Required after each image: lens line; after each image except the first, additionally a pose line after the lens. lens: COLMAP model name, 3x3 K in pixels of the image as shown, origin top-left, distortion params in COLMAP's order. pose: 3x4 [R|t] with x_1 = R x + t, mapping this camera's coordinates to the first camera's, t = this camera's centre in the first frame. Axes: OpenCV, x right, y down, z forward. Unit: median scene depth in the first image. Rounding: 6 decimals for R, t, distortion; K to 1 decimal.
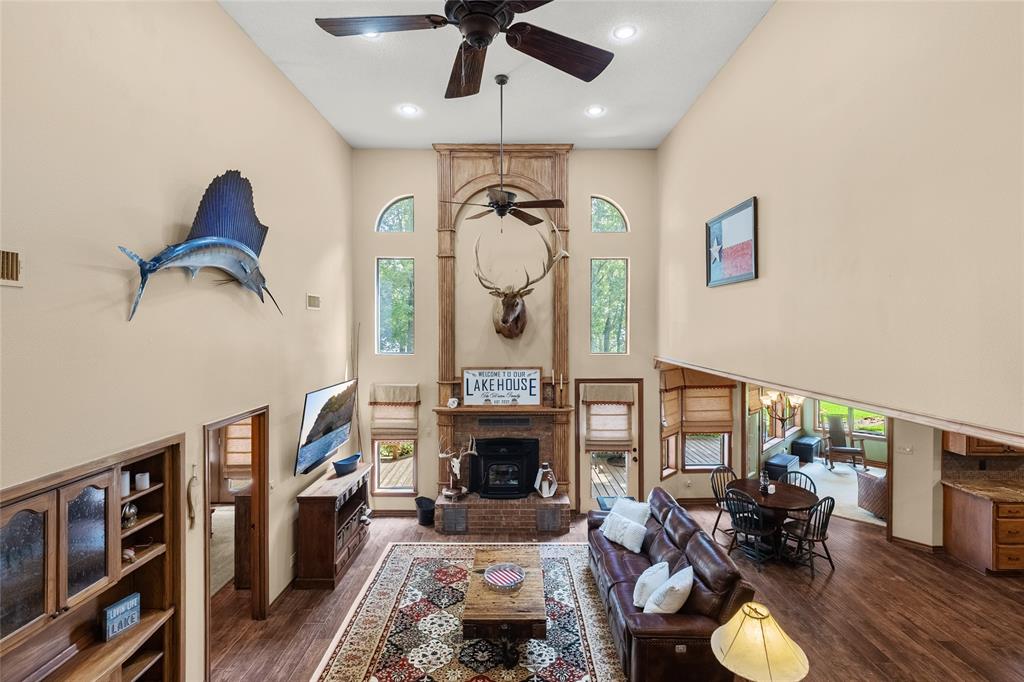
lens RADIAL K [[465.1, 0, 513.7], [0, 465.1, 326.5], [0, 0, 1]] dist [0.005311, -0.000417]
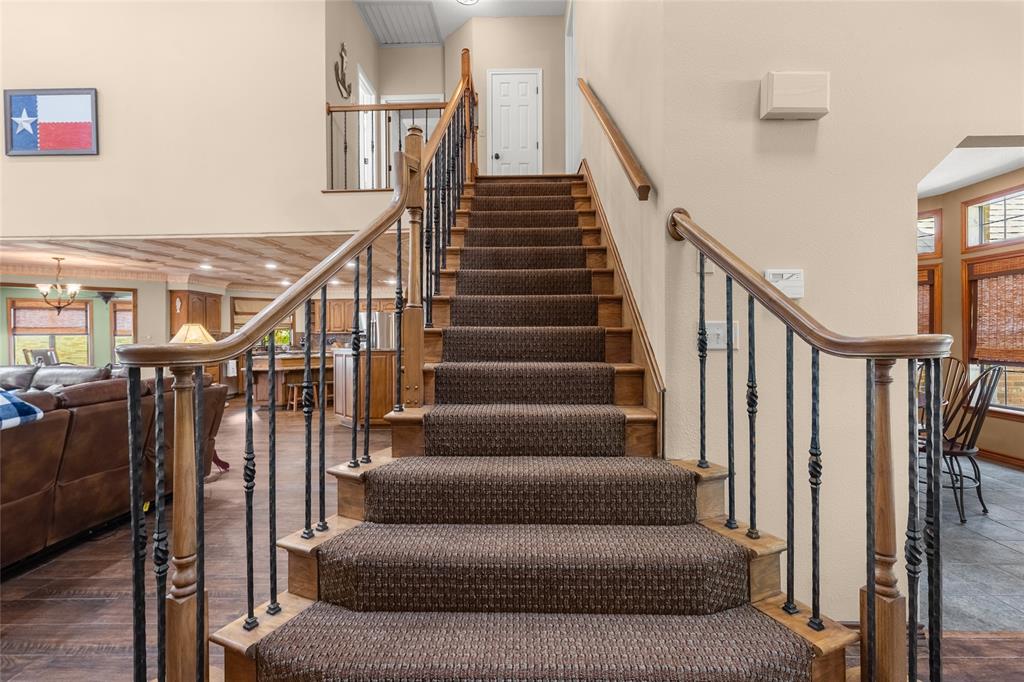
lens RADIAL K [[461.7, 0, 514.3], [0, 461.7, 334.7], [0, 0, 1]] dist [0.002139, 0.000226]
pose [[0.026314, -0.003792, 0.999647, -0.411212], [0.013141, 0.999908, 0.003447, 0.232148], [-0.999567, 0.013046, 0.026362, -0.085705]]
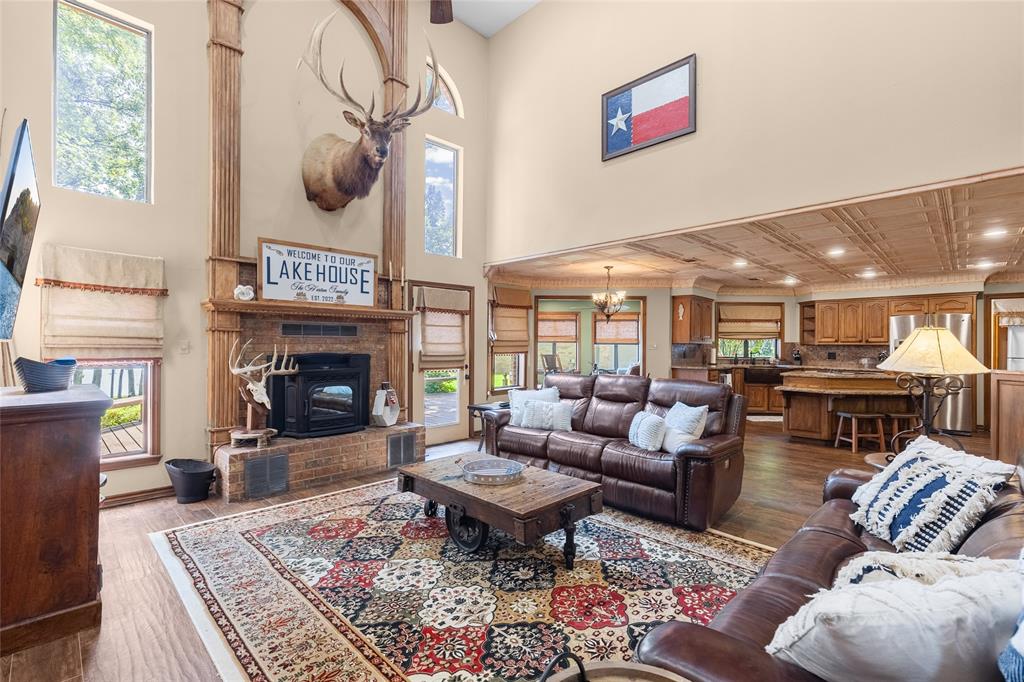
lens RADIAL K [[457.8, 0, 509.9], [0, 457.8, 341.9], [0, 0, 1]] dist [0.006341, -0.000165]
pose [[0.708007, 0.007852, 0.706161, -0.305648], [-0.004036, 0.999967, -0.007072, 0.229860], [-0.706193, 0.002157, 0.708016, 0.331142]]
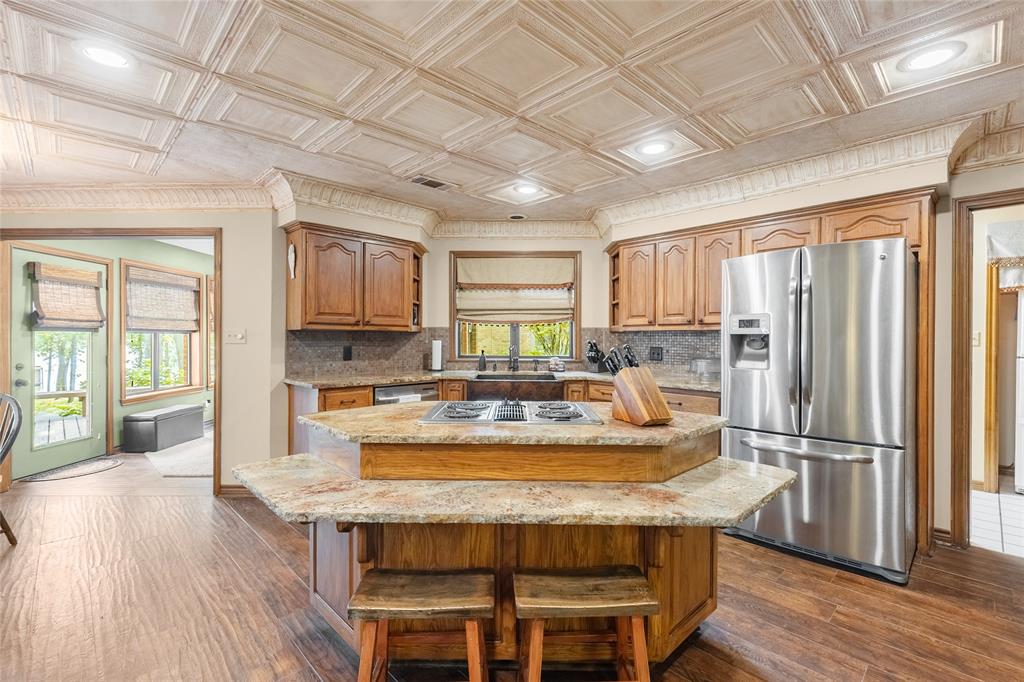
lens RADIAL K [[457.8, 0, 509.9], [0, 457.8, 341.9], [0, 0, 1]] dist [0.006341, -0.000165]
pose [[0.720981, -0.007636, 0.692913, 0.598601], [0.002050, 0.999958, 0.008886, 0.233319], [-0.692952, -0.004986, 0.720967, 0.289468]]
